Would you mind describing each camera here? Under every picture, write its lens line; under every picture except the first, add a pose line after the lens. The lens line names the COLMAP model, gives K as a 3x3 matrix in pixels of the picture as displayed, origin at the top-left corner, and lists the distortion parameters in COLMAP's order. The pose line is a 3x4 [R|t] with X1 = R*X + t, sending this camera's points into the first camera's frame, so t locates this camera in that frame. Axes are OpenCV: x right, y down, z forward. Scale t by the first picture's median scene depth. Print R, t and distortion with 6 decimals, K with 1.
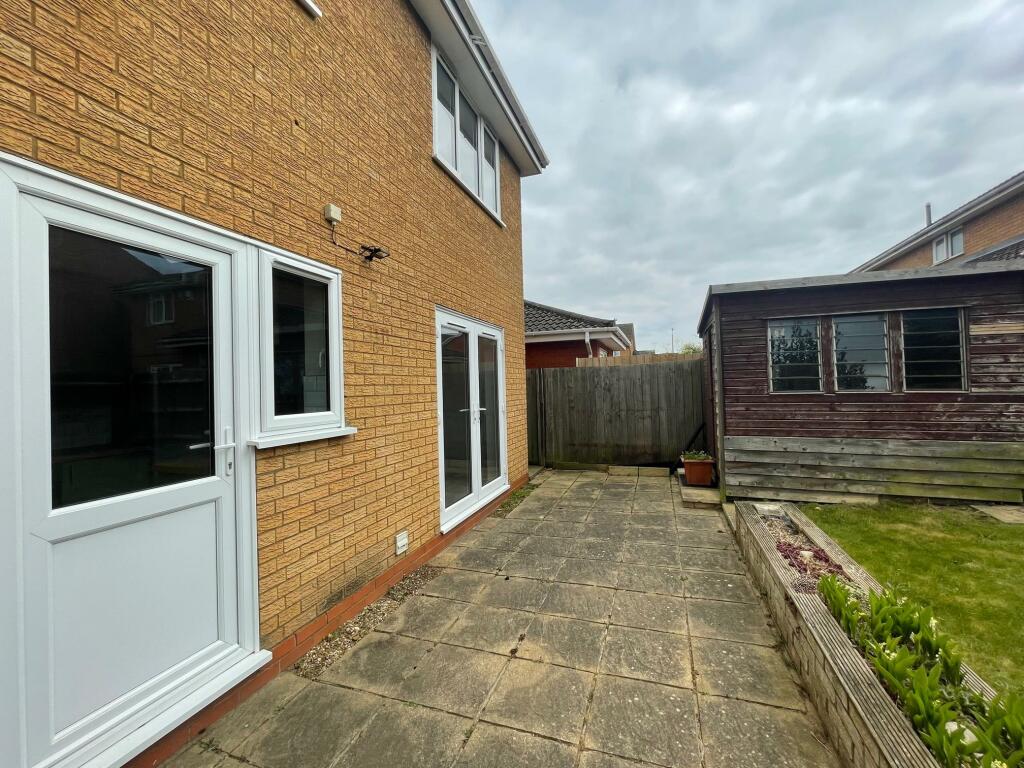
lens RADIAL K [[409.9, 0, 512.0], [0, 409.9, 384.0], [0, 0, 1]] dist [-0.010248, 0.000233]
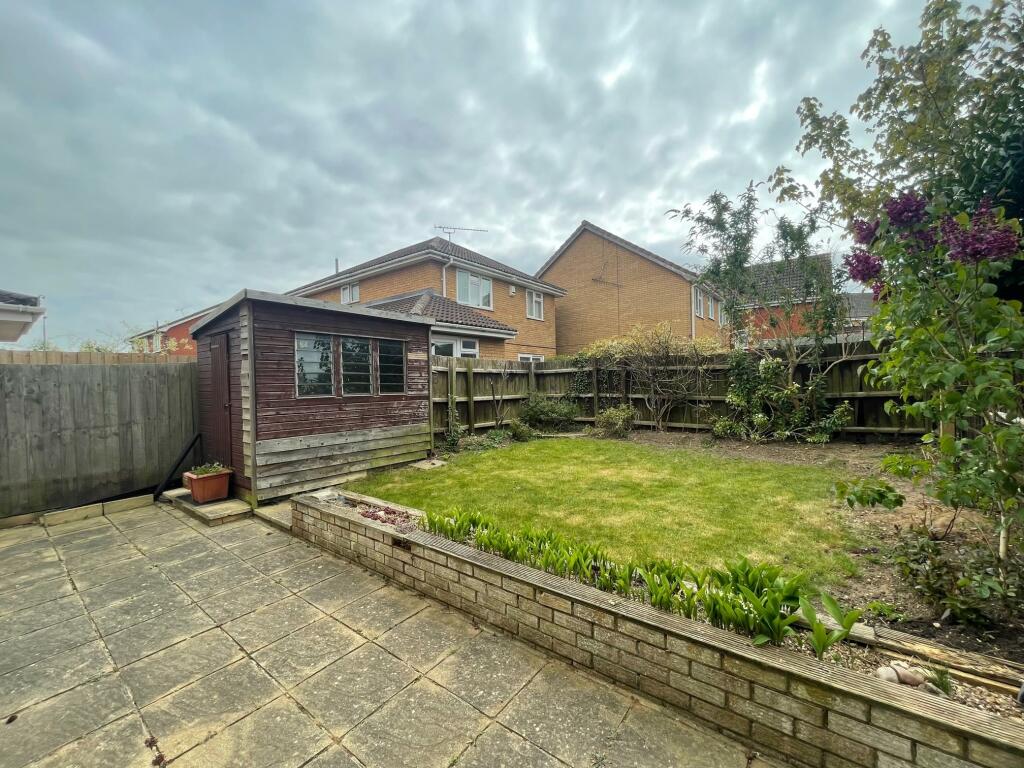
lens RADIAL K [[409.9, 0, 512.0], [0, 409.9, 384.0], [0, 0, 1]] dist [-0.010248, 0.000233]
pose [[0.299582, 0.012378, 0.953990, -0.274786], [0.009435, 0.999828, -0.015936, 0.008880], [-0.954024, 0.013775, 0.299414, 0.107719]]
